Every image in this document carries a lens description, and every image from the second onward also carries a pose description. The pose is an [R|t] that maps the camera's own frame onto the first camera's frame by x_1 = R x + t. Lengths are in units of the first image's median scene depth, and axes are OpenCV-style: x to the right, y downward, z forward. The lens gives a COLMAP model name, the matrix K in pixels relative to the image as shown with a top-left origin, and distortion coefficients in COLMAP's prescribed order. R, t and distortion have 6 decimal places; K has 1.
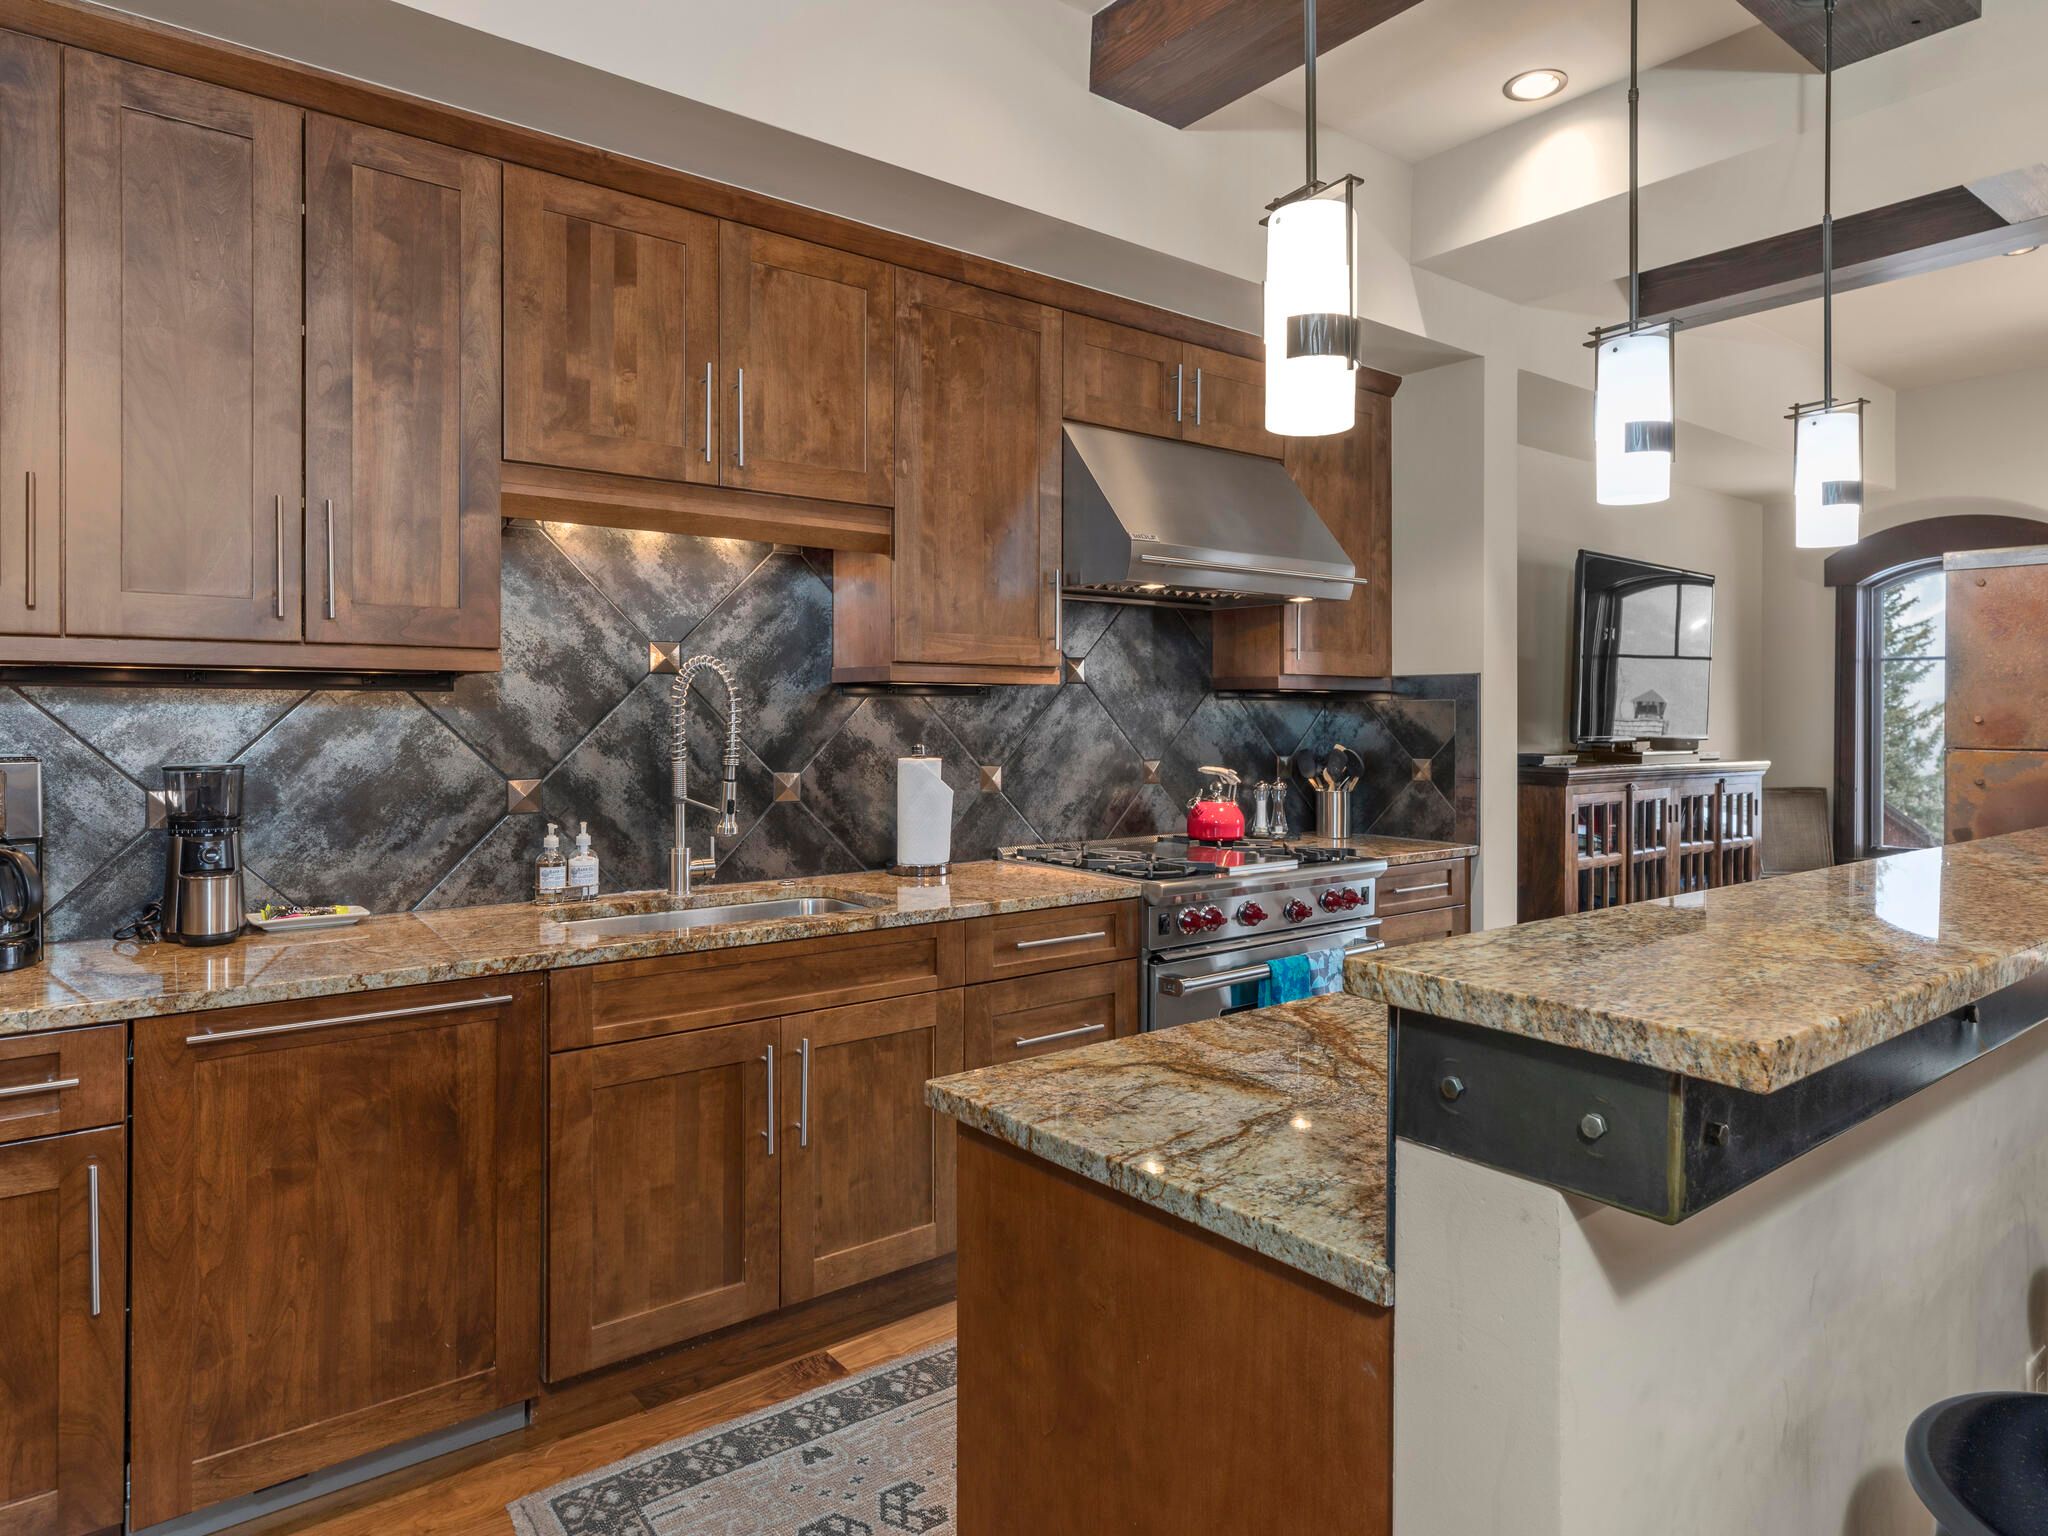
lens RADIAL K [[1210.8, 0, 1008.4], [0, 1210.8, 719.3], [0, 0, 1]] dist [-0.007695, 0.003313]
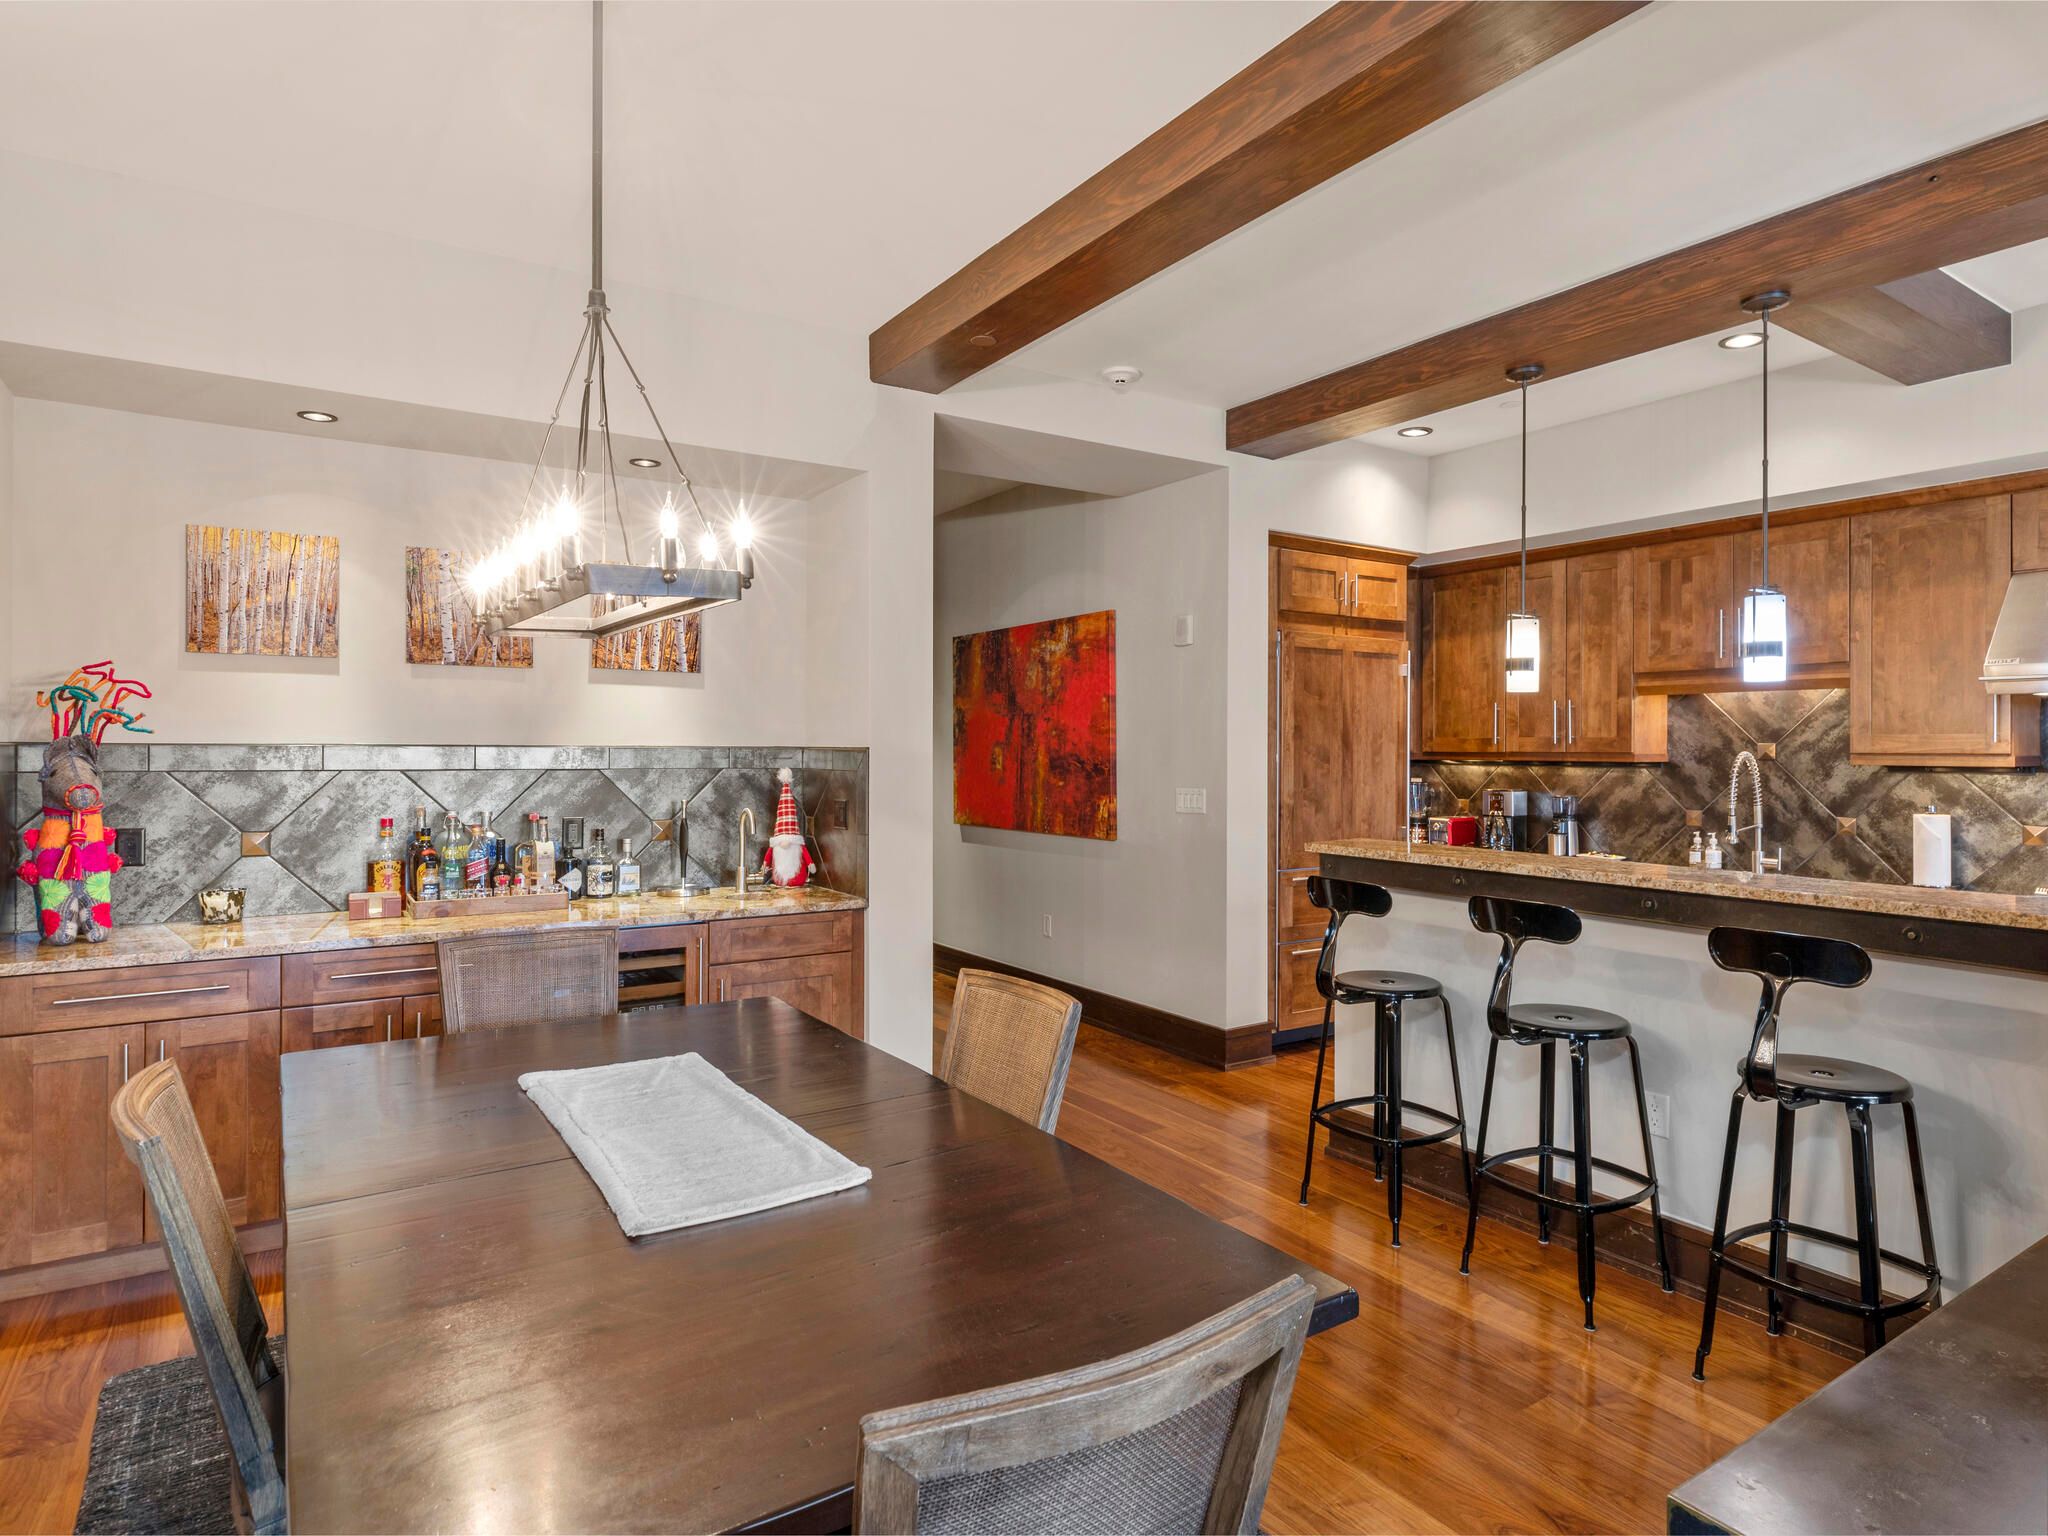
lens RADIAL K [[1169.6, 0, 1037.3], [0, 1169.6, 766.0], [0, 0, 1]] dist [-0.013855, 0.002579]
pose [[-0.090939, 0.010989, -0.995796, 1.808182], [-0.010672, 0.999871, 0.012009, -0.041663], [0.995799, 0.011719, -0.090810, 0.031439]]
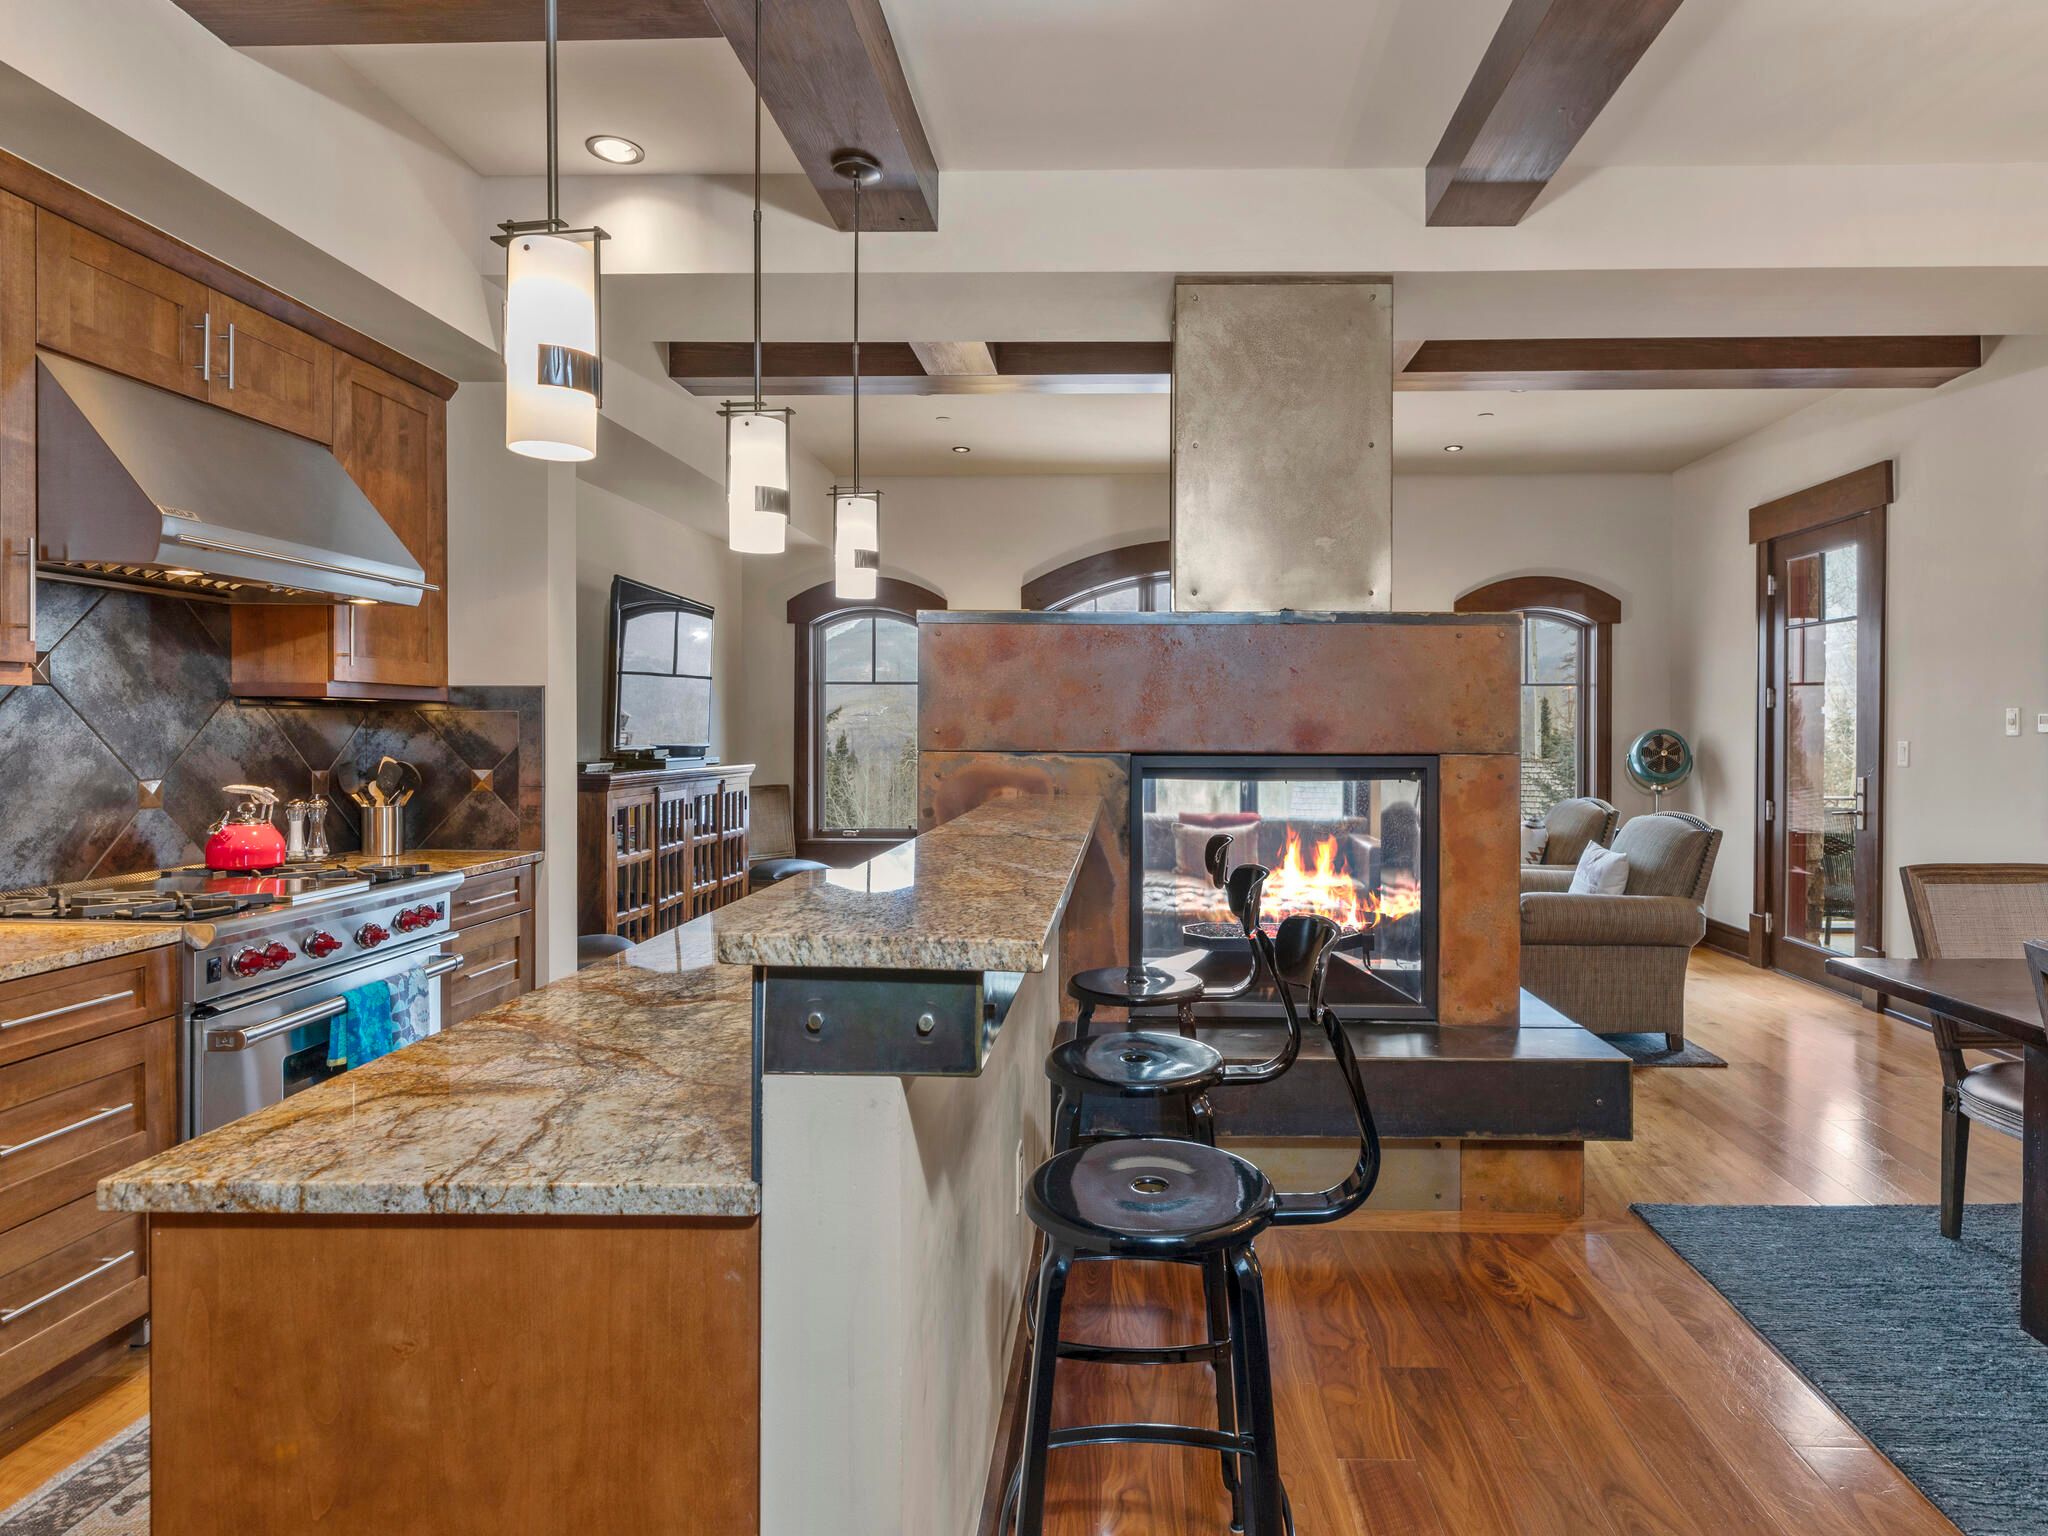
lens RADIAL K [[1169.6, 0, 1100.9], [0, 1169.6, 735.2], [0, 0, 1]] dist [-0.013855, 0.002579]
pose [[0.622870, -0.004001, 0.782315, -0.108201], [-0.000130, 0.999986, 0.005218, -0.000949], [-0.782325, -0.003352, 0.622861, -0.000787]]
